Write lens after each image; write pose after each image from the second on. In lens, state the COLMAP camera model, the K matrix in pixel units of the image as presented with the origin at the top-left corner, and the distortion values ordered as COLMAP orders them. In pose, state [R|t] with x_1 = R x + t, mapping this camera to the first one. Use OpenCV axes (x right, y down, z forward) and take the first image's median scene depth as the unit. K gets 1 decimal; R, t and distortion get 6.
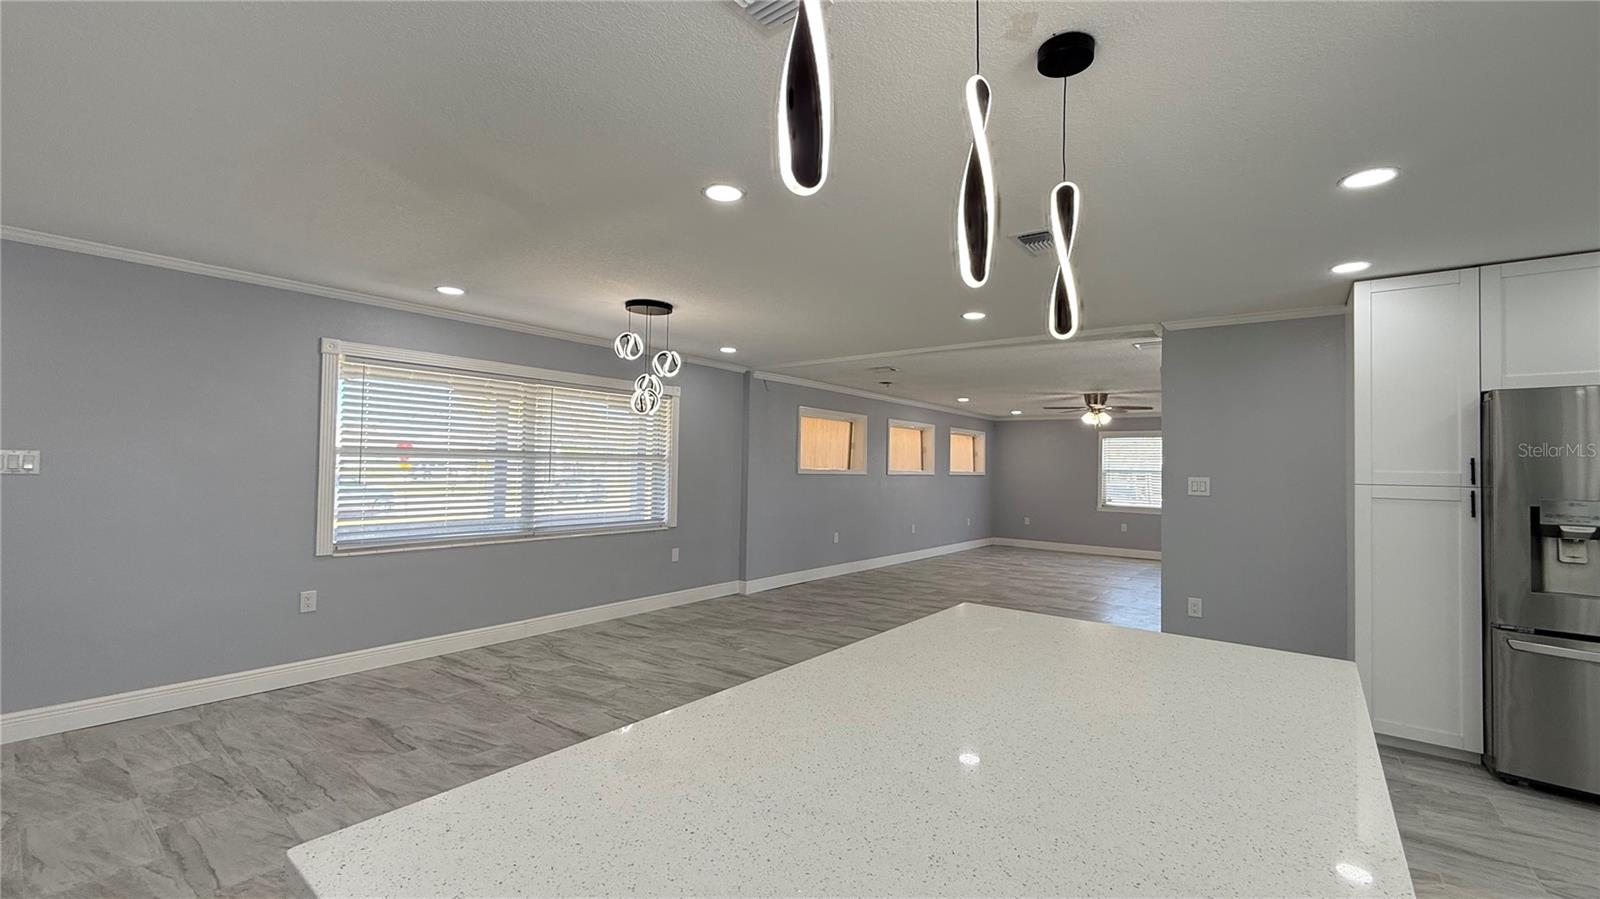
lens RADIAL K [[637.5, 0, 798.4], [0, 637.5, 452.5], [0, 0, 1]] dist [0.000085, -0.000499]
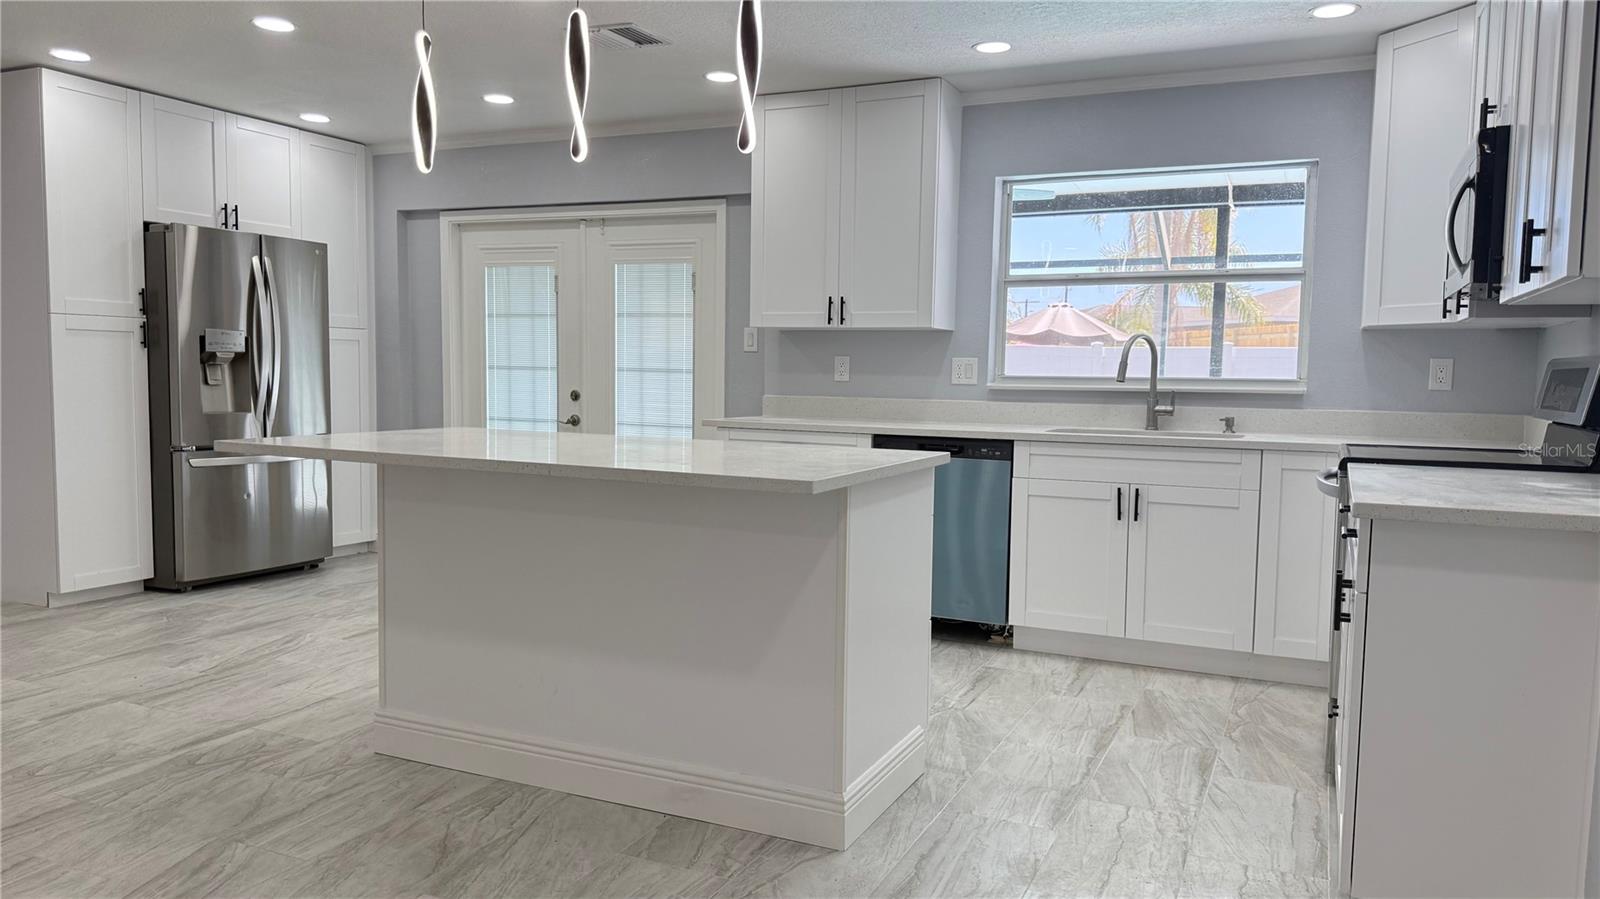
lens RADIAL K [[1120.4, 0, 801.9], [0, 1120.4, 459.8], [0, 0, 1]] dist [0.077464, -0.106406]
pose [[-0.234120, -0.102213, 0.966820, -0.543609], [-0.049105, 0.994432, 0.093242, 0.035181], [-0.970967, -0.025646, -0.237836, 0.247693]]
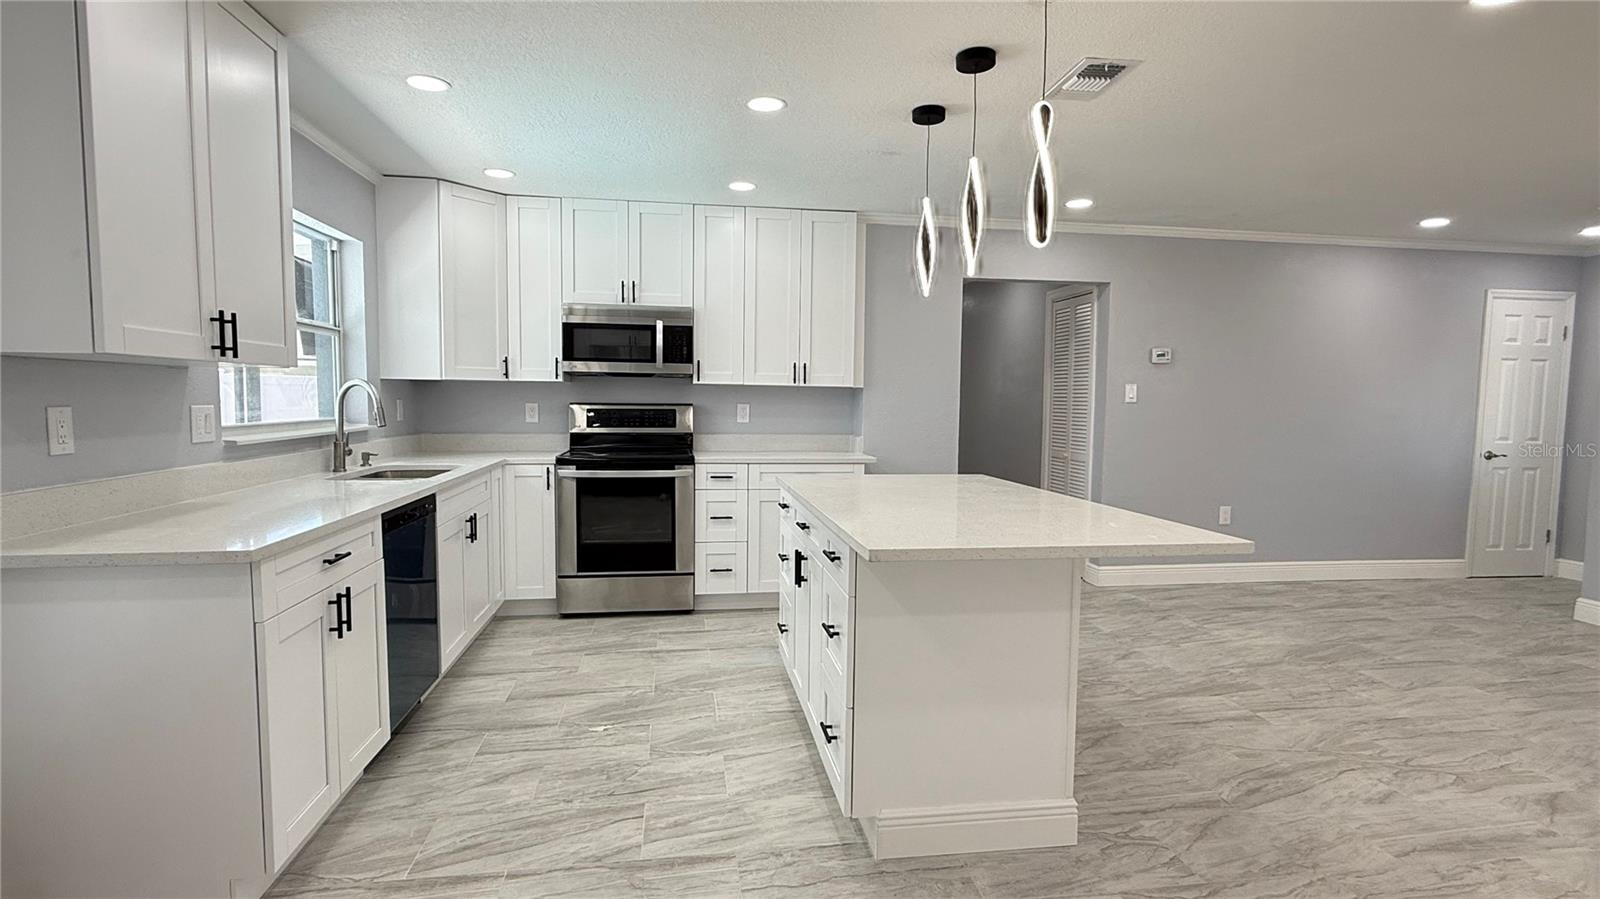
lens RADIAL K [[790.7, 0, 797.9], [0, 790.7, 455.8], [0, 0, 1]] dist [0.000488, 0.000909]
pose [[-0.682903, 0.025405, -0.730067, 0.523830], [-0.004674, 0.999223, 0.039144, 0.041446], [0.730494, 0.030144, -0.682254, 0.501504]]
